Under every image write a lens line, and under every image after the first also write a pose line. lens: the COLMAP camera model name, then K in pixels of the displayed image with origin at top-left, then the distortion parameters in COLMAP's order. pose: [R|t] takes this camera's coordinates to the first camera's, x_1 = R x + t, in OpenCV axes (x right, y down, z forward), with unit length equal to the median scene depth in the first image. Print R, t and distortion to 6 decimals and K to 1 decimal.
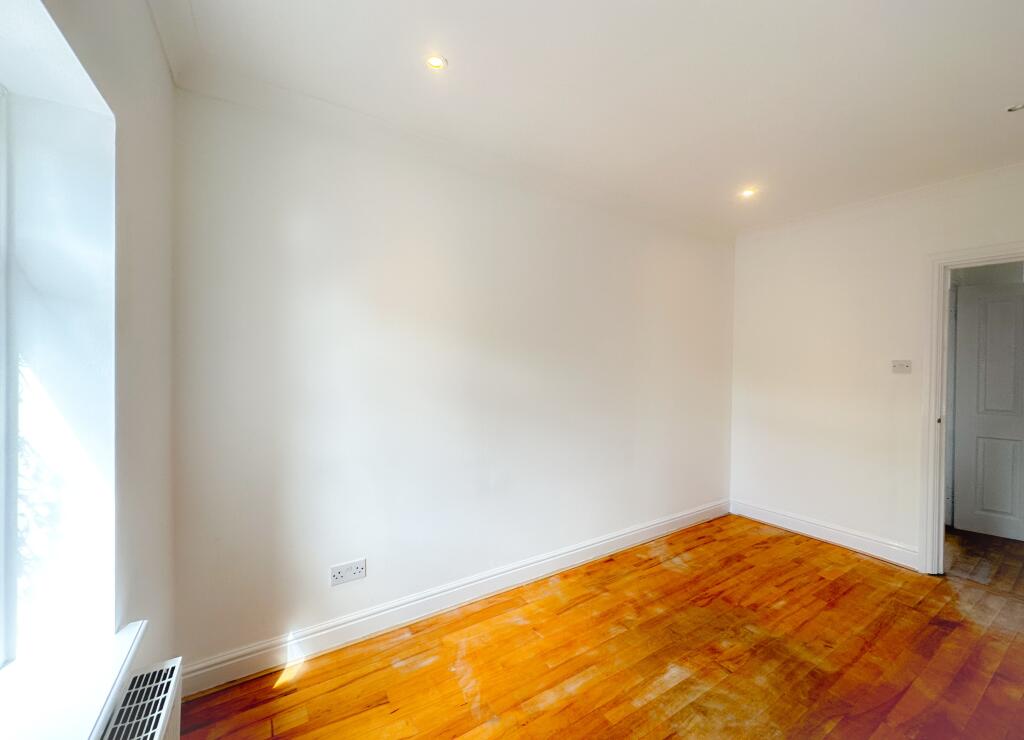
lens RADIAL K [[394.5, 0, 512.0], [0, 394.5, 370.0], [0, 0, 1]] dist [-0.000988, -0.000108]
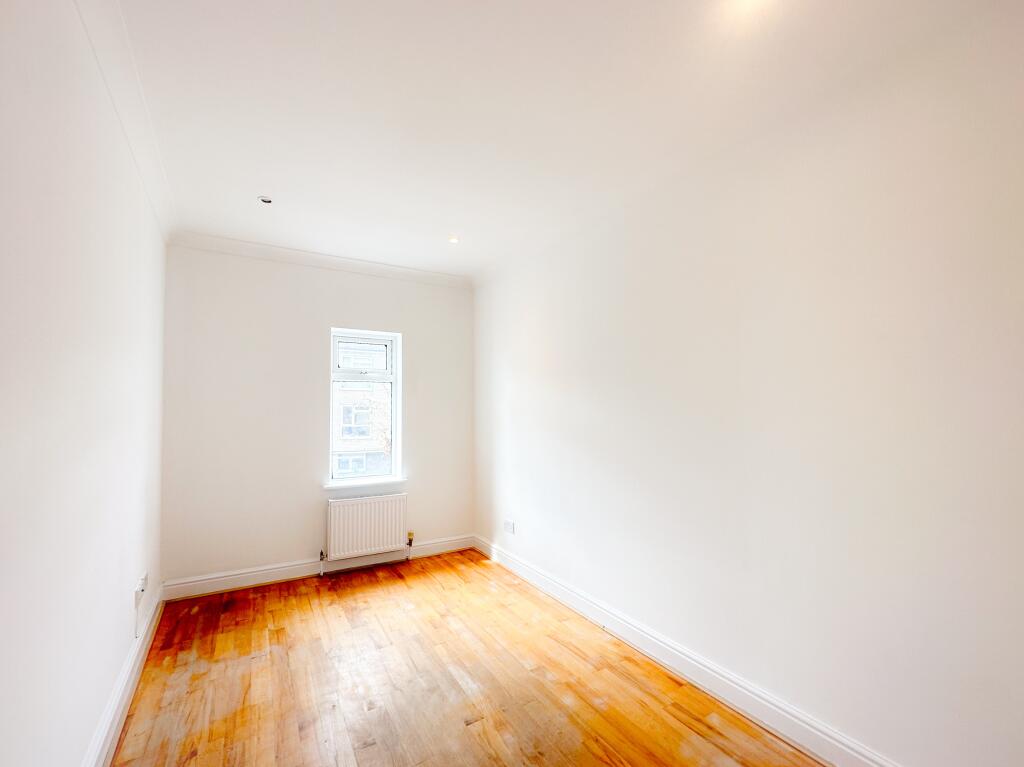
lens RADIAL K [[453.8, 0, 512.0], [0, 453.8, 383.5], [0, 0, 1]] dist [0.000840, 0.000139]
pose [[-0.025954, -0.059837, -0.997871, 1.427967], [-0.014339, 0.998127, -0.059480, 0.010413], [0.999560, 0.012765, -0.026763, 0.949332]]
